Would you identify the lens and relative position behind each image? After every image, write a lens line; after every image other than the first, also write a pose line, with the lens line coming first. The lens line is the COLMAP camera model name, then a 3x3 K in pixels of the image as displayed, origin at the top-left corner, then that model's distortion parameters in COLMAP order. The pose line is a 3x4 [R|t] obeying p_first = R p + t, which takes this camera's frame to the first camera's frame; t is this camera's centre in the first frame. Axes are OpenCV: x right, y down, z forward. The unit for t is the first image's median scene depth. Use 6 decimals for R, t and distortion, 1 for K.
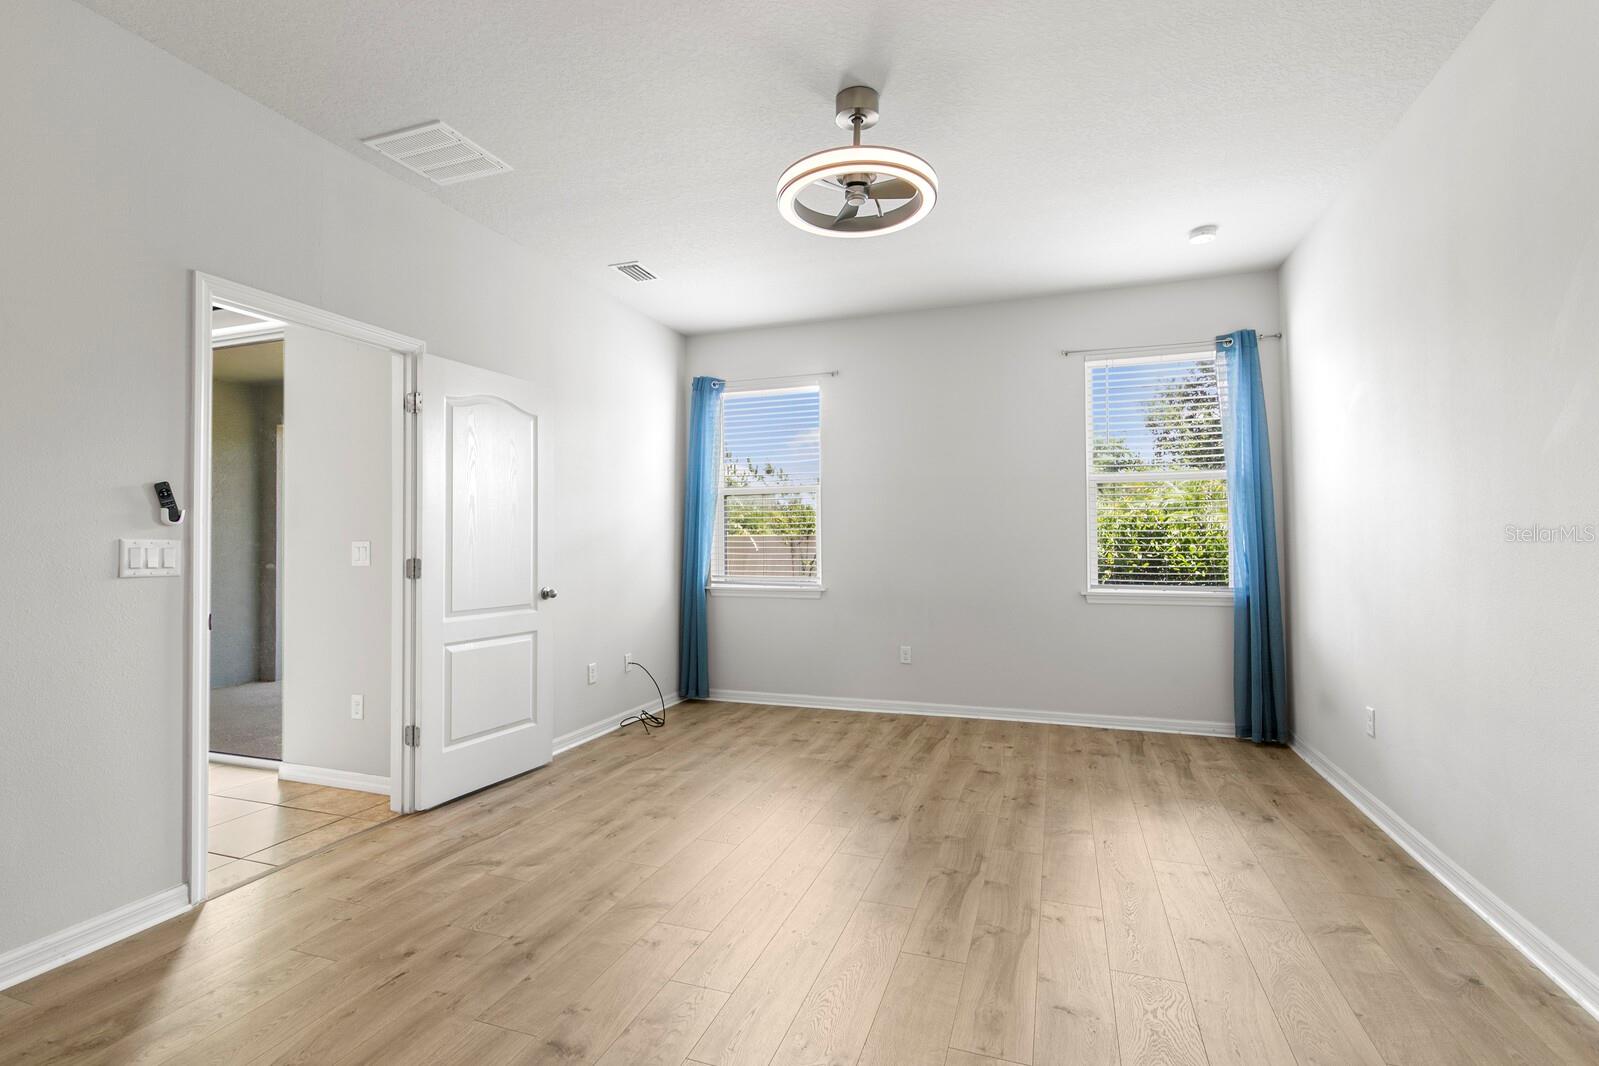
lens RADIAL K [[737.6, 0, 788.3], [0, 737.6, 528.1], [0, 0, 1]] dist [0.001176, -0.000594]
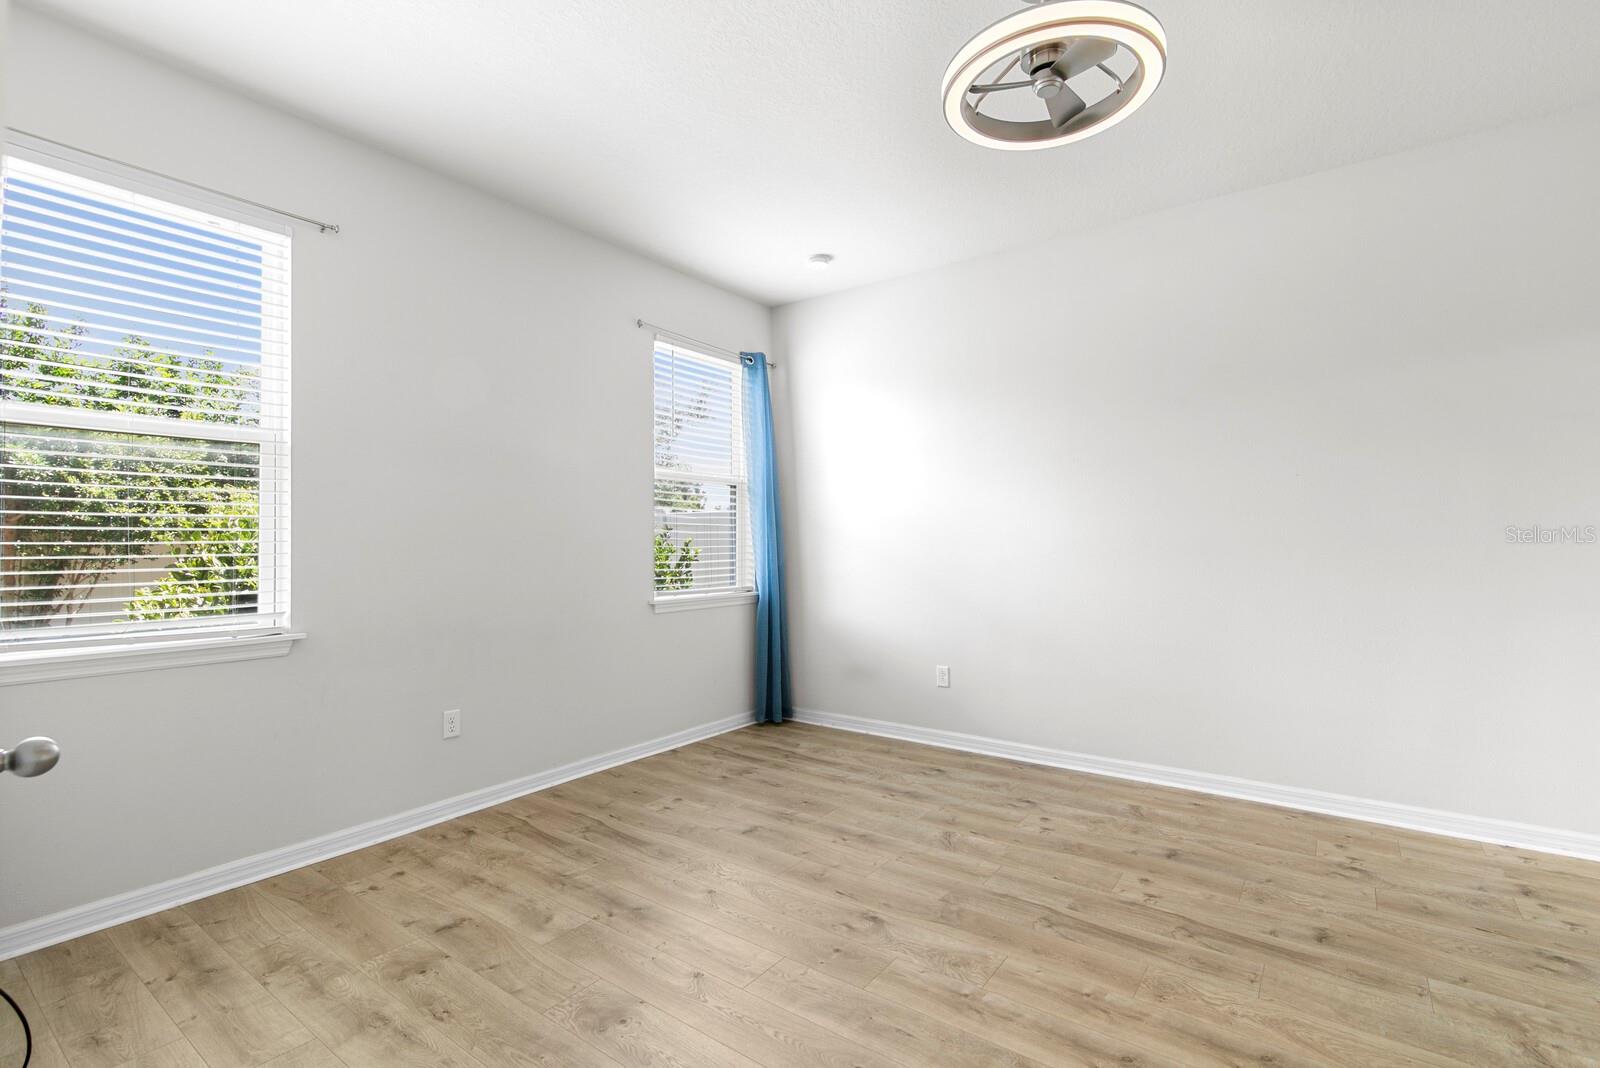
lens RADIAL K [[738.1, 0, 803.6], [0, 738.1, 533.7], [0, 0, 1]] dist [0.001176, -0.000594]
pose [[0.278738, 0.016964, 0.960217, -0.492193], [-0.016198, 0.999785, -0.012961, 0.018030], [-0.960230, -0.011941, 0.278953, 0.728570]]
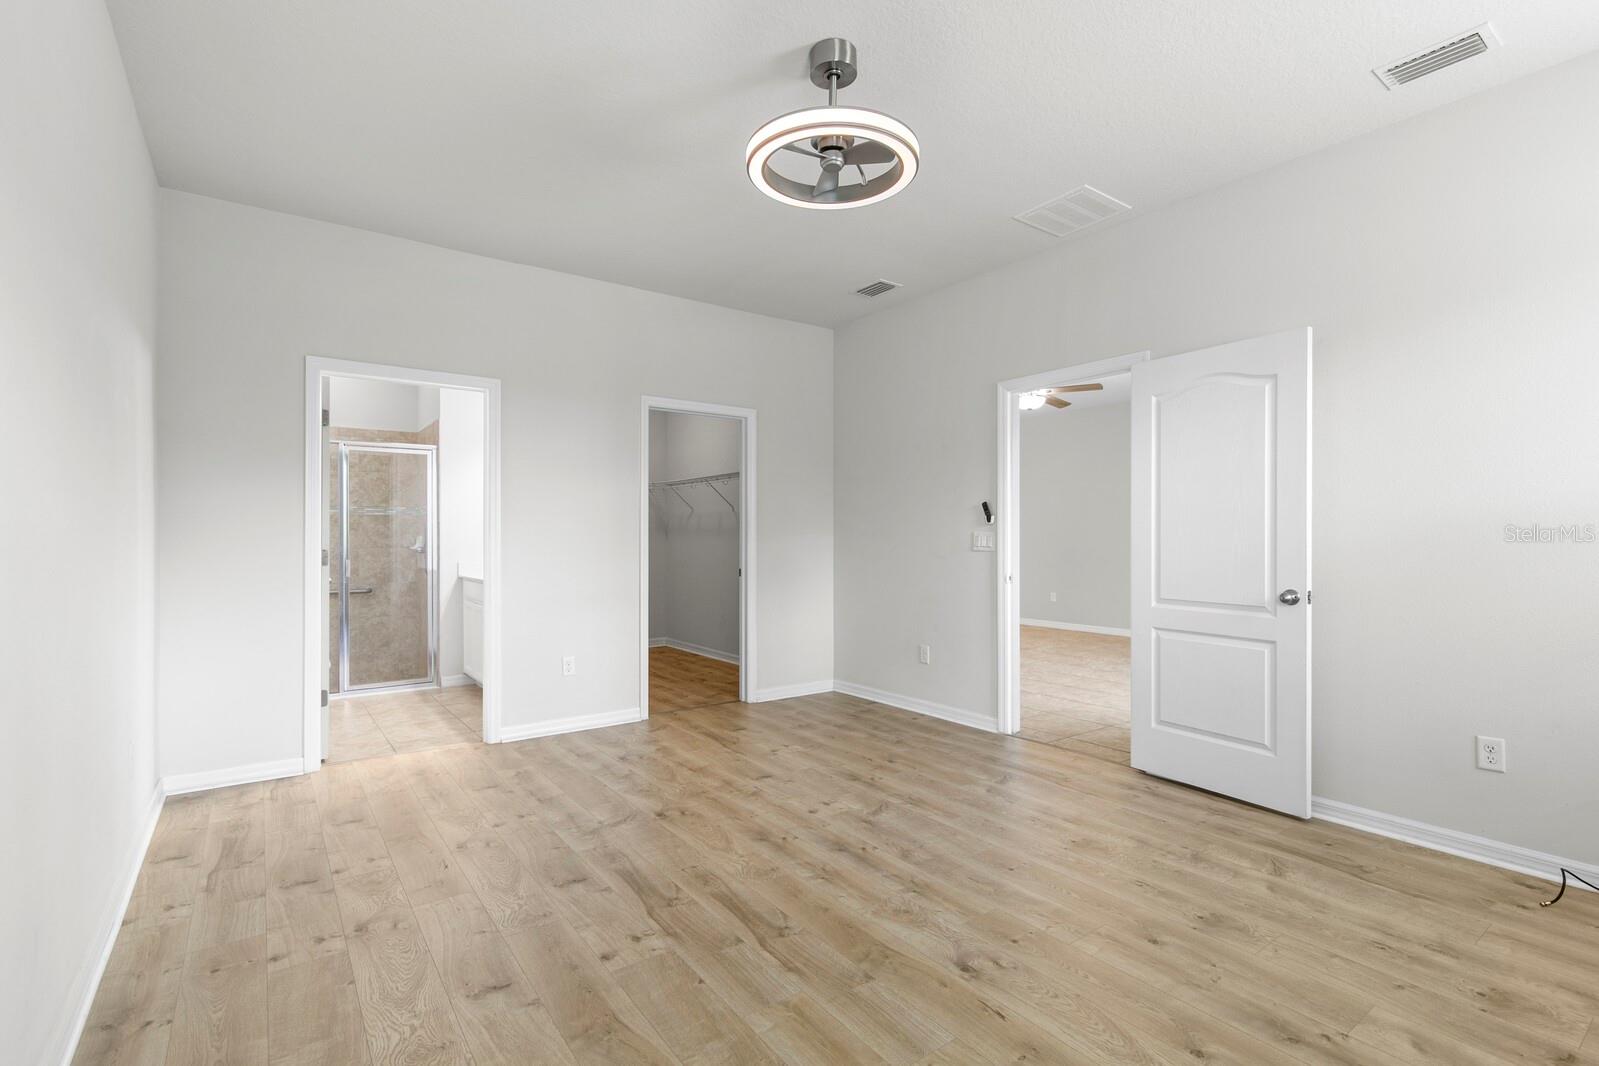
lens RADIAL K [[737.6, 0, 806.4], [0, 737.6, 536.7], [0, 0, 1]] dist [0.001176, -0.000594]
pose [[-0.552128, 0.007240, -0.833728, 0.629624], [0.022645, 0.999724, -0.006315, 0.018109], [0.833452, -0.022366, -0.552139, 1.046626]]
